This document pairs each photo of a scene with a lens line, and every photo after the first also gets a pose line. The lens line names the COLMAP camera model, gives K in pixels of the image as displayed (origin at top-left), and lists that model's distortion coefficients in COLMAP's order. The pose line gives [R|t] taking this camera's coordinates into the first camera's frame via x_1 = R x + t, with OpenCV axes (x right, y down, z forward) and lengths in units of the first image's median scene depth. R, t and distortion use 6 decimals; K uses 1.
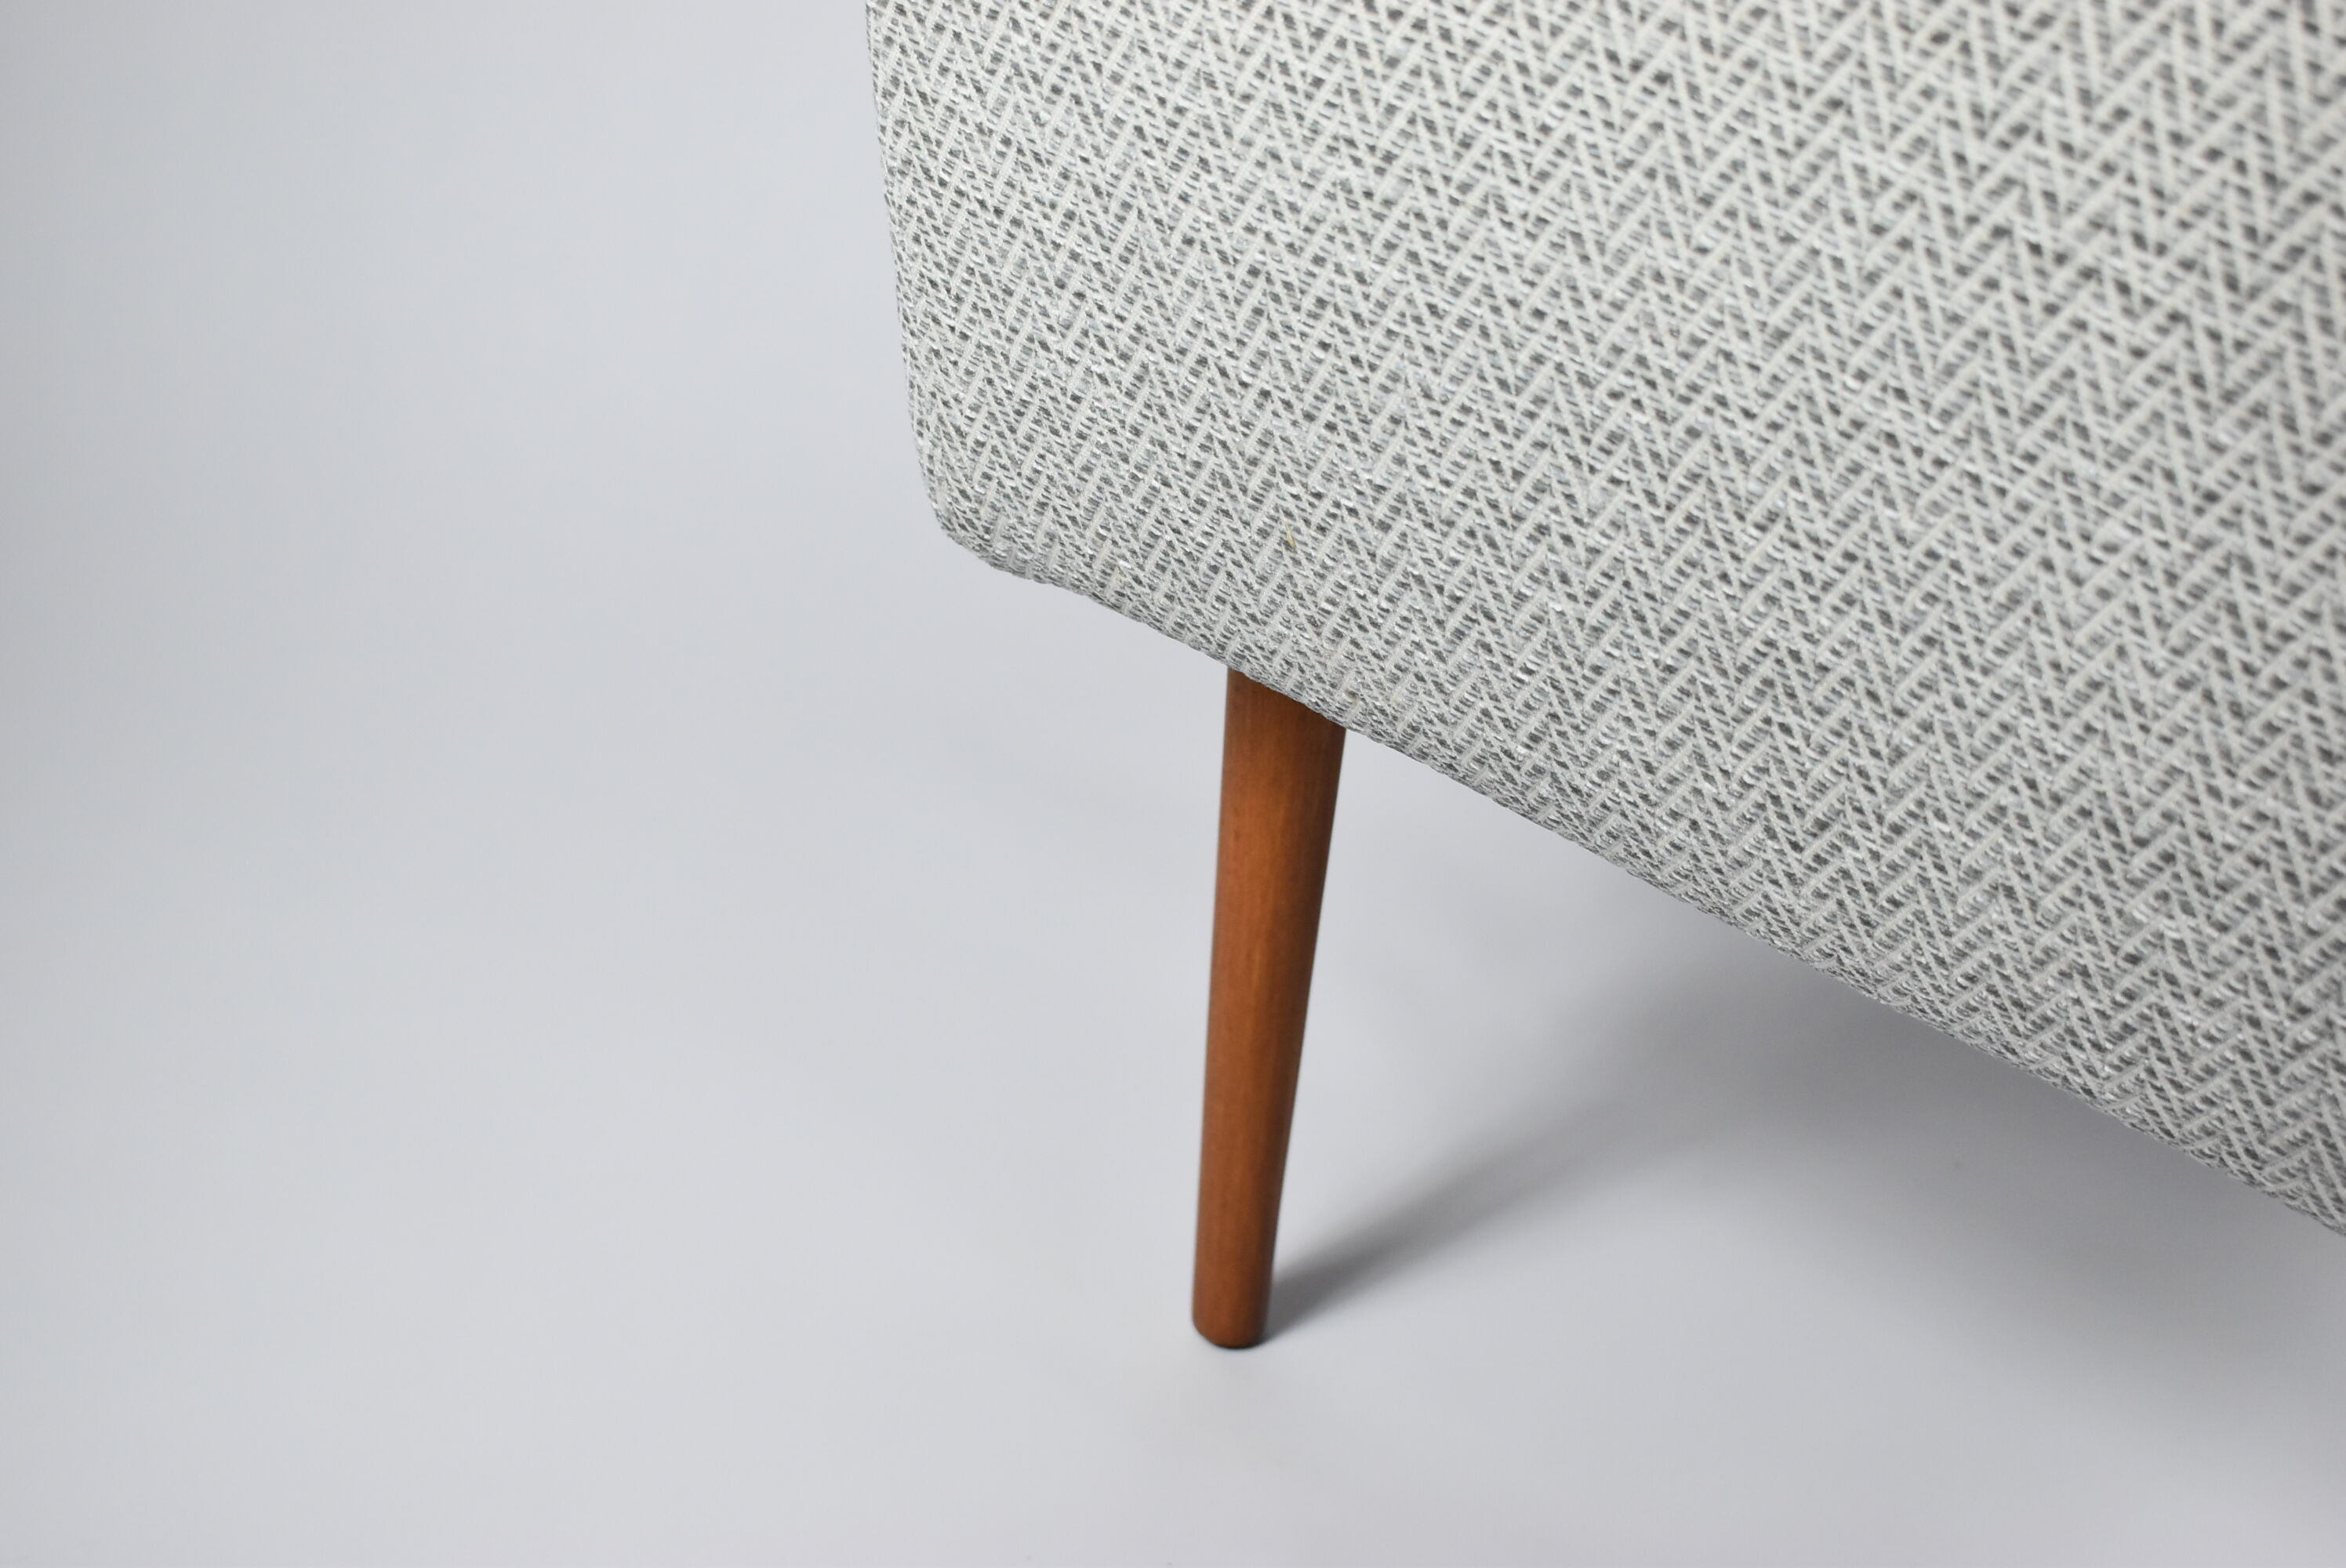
lens RADIAL K [[3534.5, 0, 1174.6], [0, 3534.5, 786.9], [0, 0, 1]] dist [-0.029563, 0.000000]
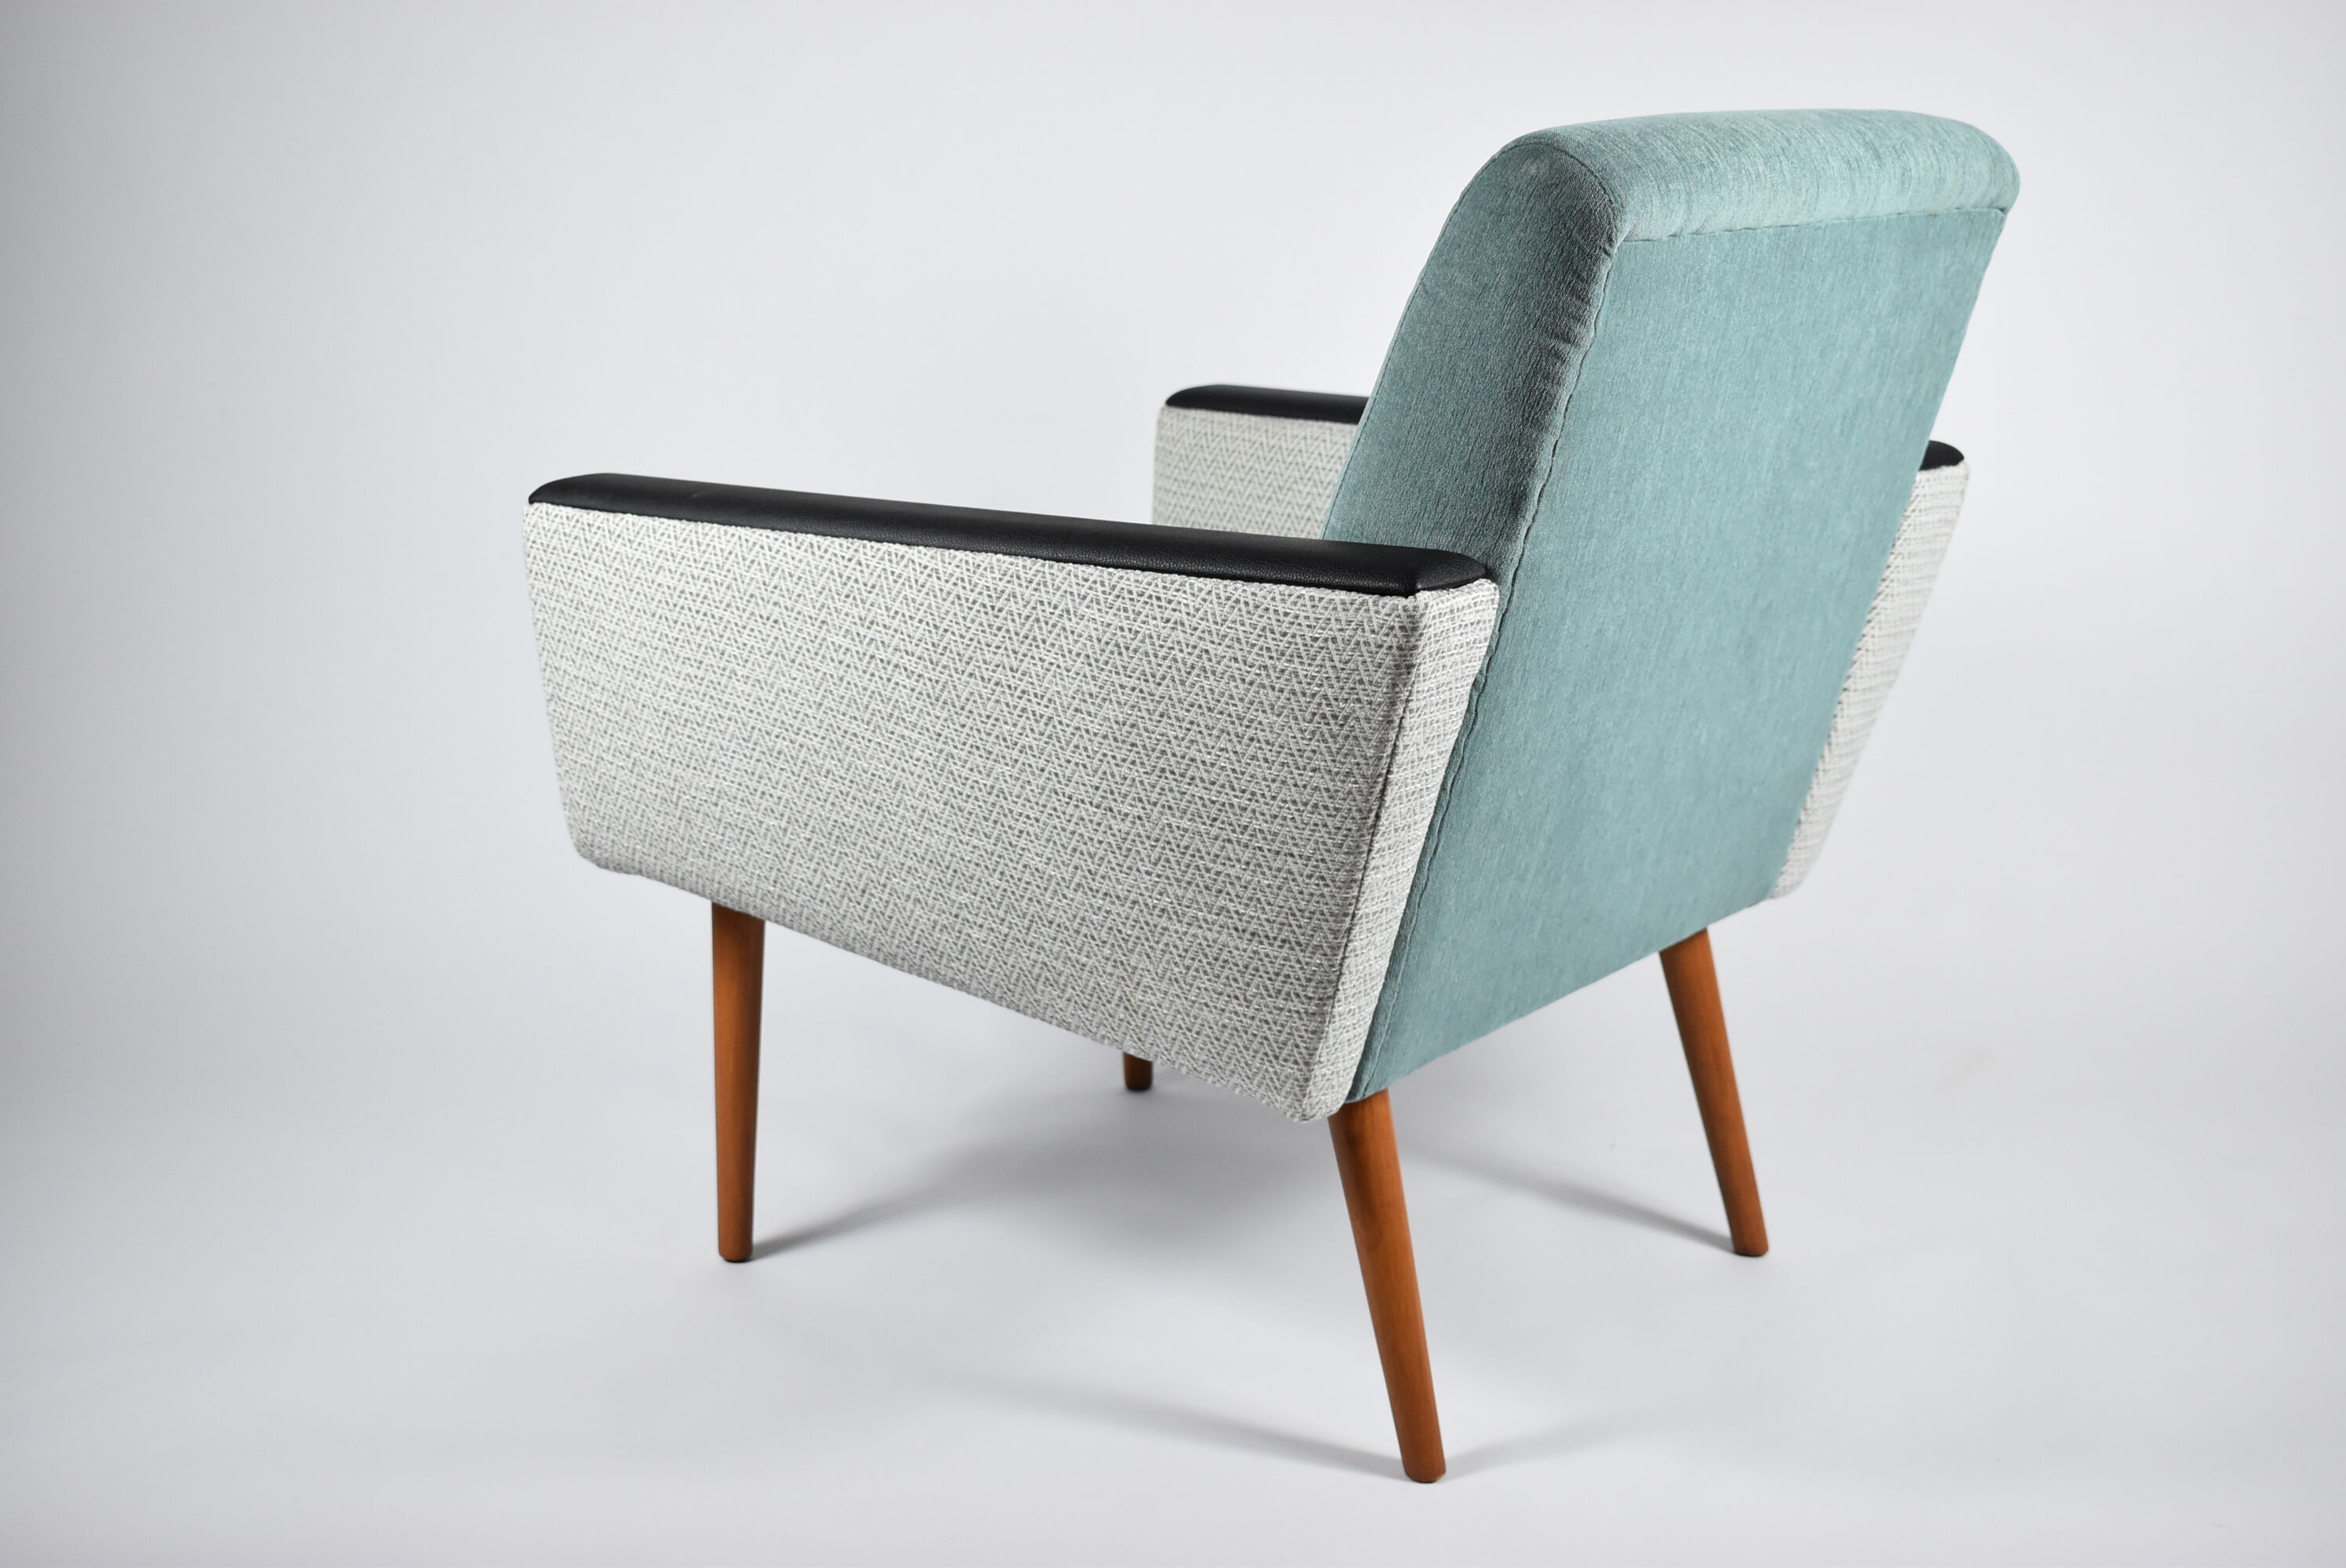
lens RADIAL K [[2910.0, 0, 1172.0], [0, 2910.0, 788.1], [0, 0, 1]] dist [-0.044914, 0.000000]
pose [[0.998892, -0.034099, 0.032422, 0.371818], [0.041807, 0.959371, -0.279035, 0.609183], [-0.021590, 0.280081, 0.959734, -1.277404]]
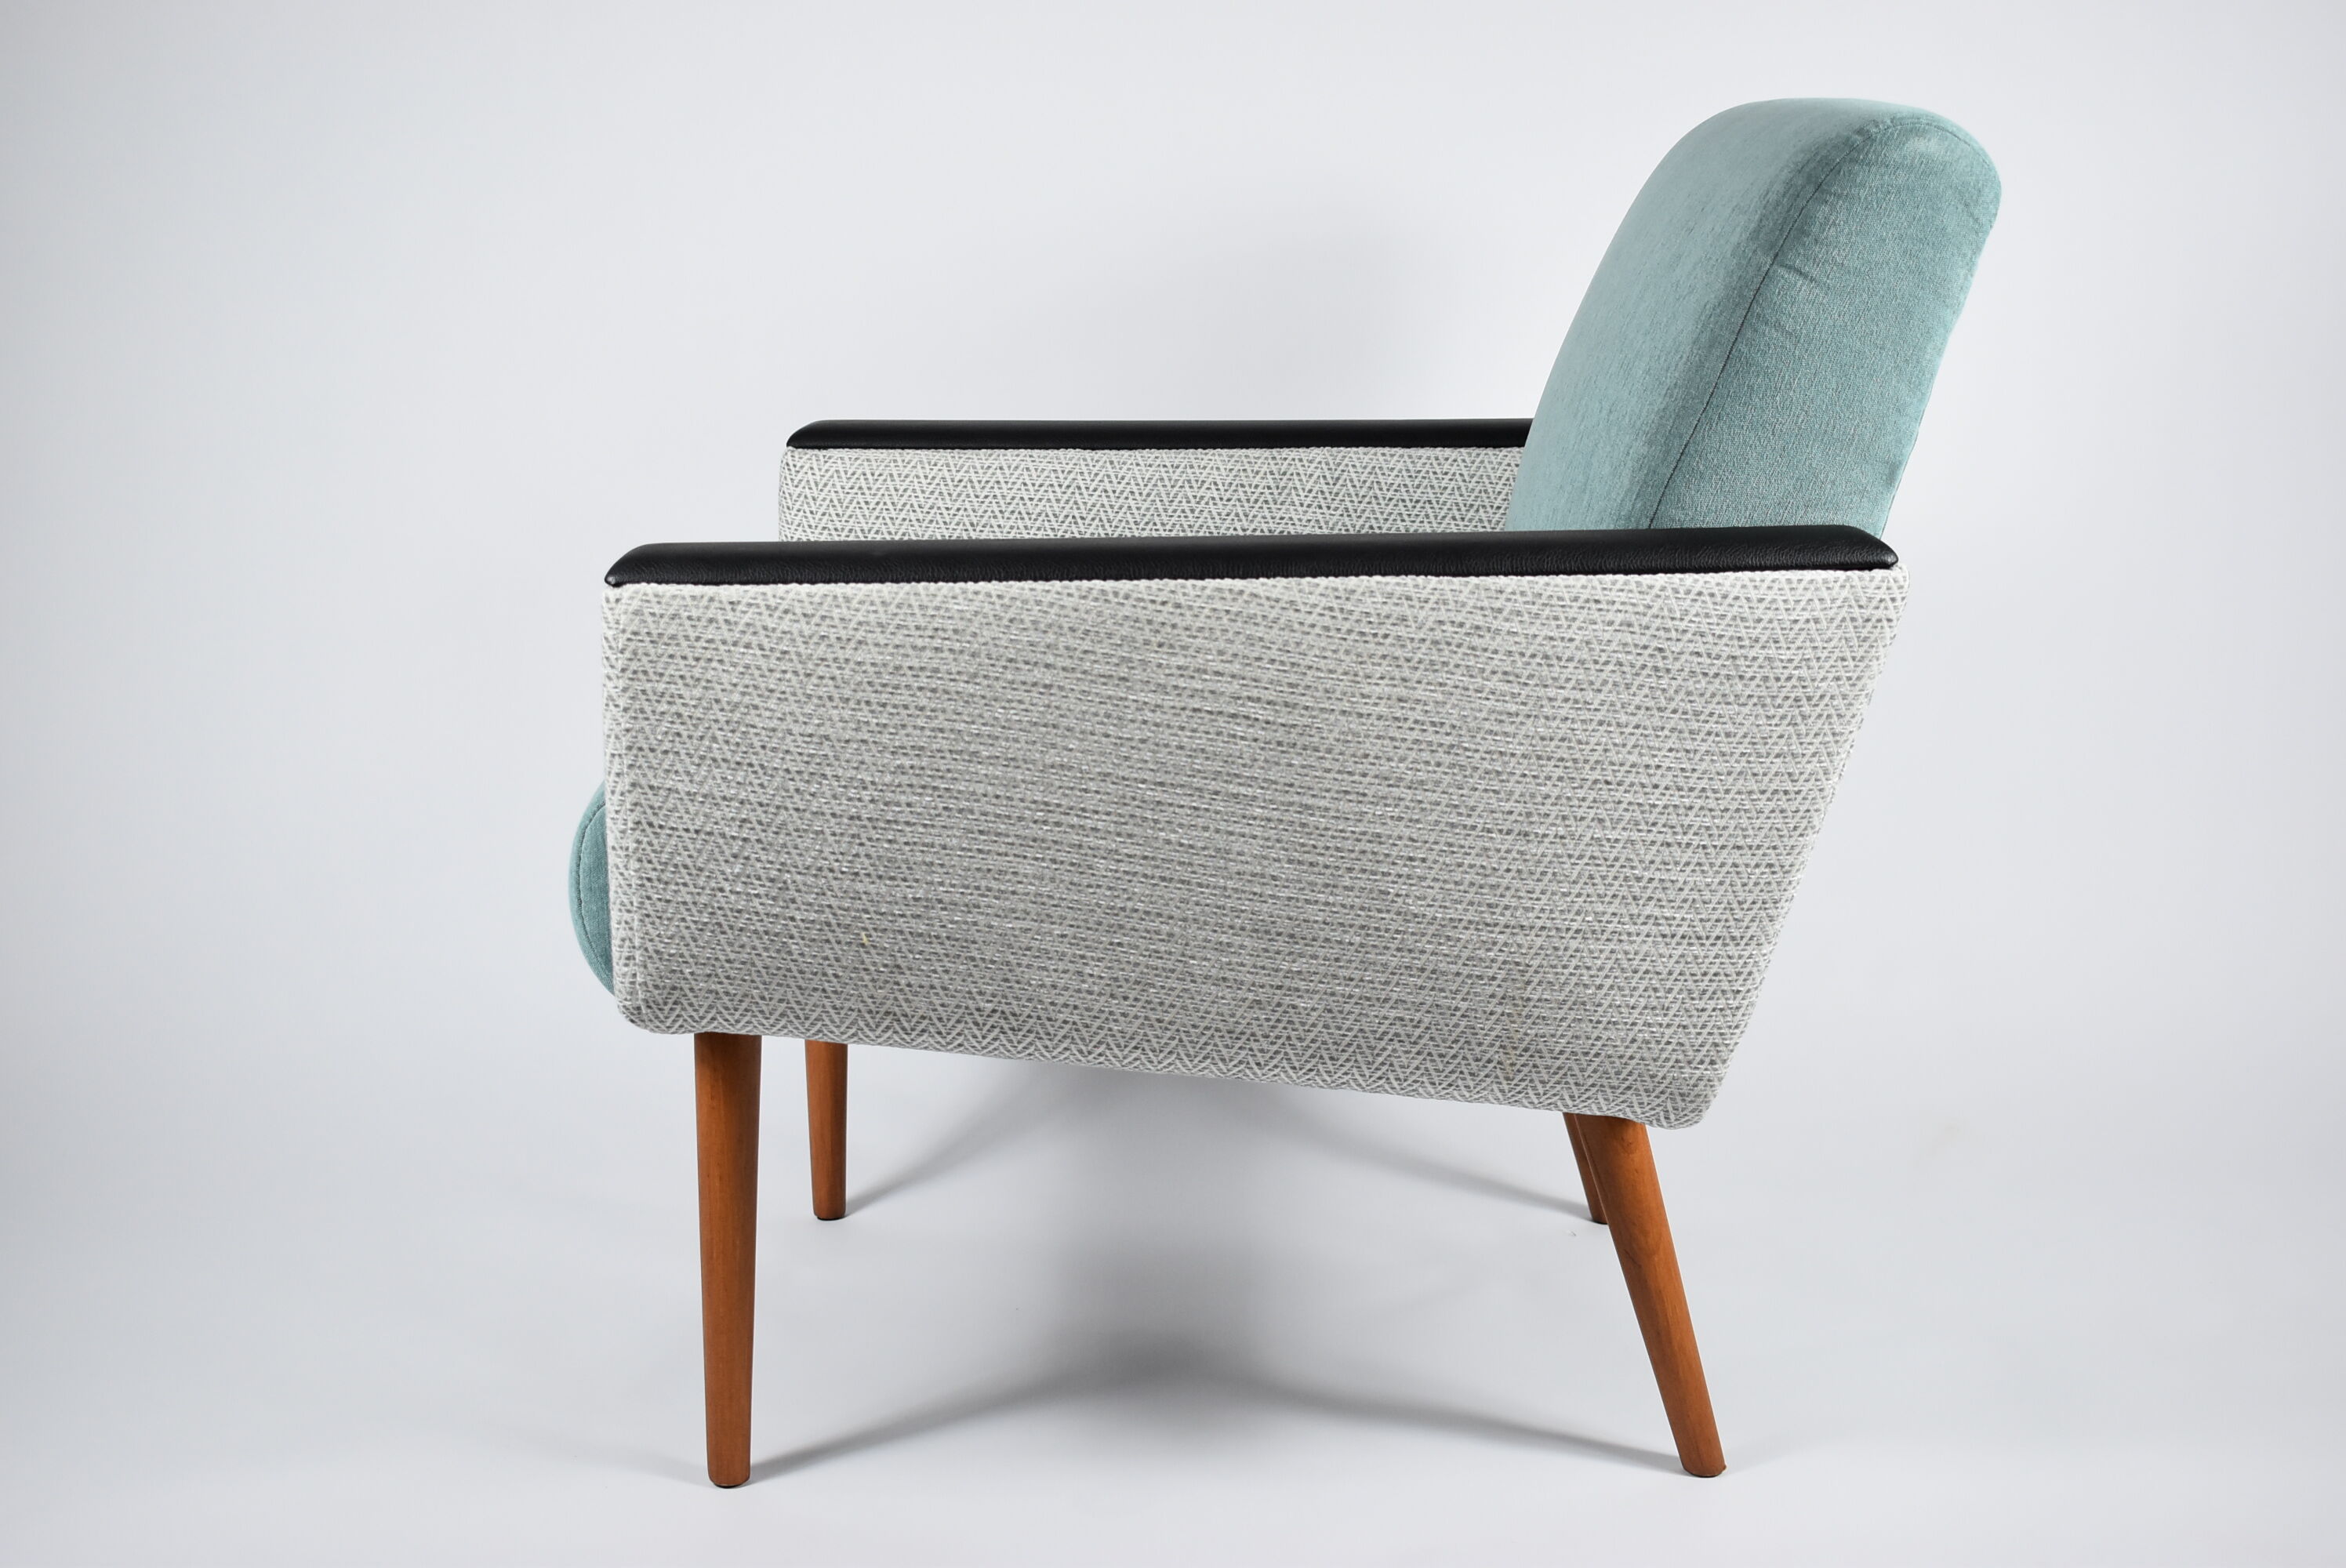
lens RADIAL K [[3074.2, 0, 1174.3], [0, 3074.2, 774.6], [0, 0, 1]] dist [-0.033355, 0.000000]
pose [[0.764381, -0.156089, 0.625586, -1.149160], [0.337546, 0.923547, -0.182002, 0.284606], [-0.549350, 0.350283, 0.758628, -0.697061]]
